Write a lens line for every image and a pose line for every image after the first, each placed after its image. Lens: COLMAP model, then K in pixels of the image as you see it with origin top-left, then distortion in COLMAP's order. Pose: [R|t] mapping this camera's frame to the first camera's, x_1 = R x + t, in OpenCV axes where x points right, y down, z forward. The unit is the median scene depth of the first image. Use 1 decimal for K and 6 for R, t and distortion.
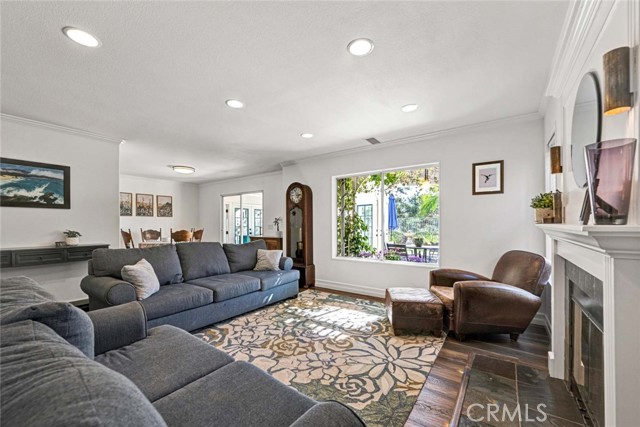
lens RADIAL K [[260.6, 0, 315.1], [0, 260.6, 222.8], [0, 0, 1]] dist [0.000860, -0.000271]
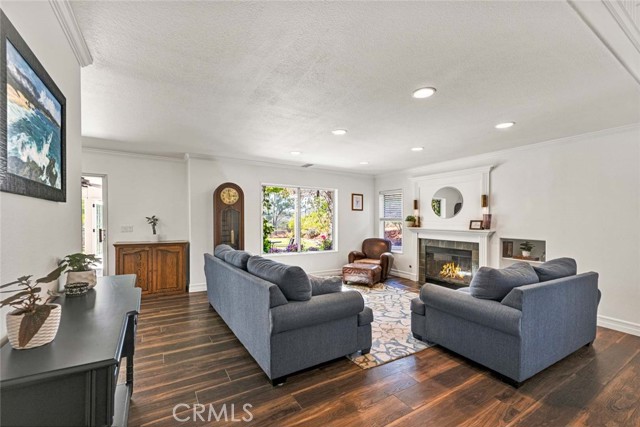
lens RADIAL K [[260.6, 0, 267.2], [0, 260.6, 222.1], [0, 0, 1]] dist [0.000860, -0.000271]
pose [[0.537272, -0.004981, 0.843394, -1.400918], [-0.000735, 0.999979, 0.006374, -0.036522], [-0.843408, -0.004044, 0.537258, 0.550707]]
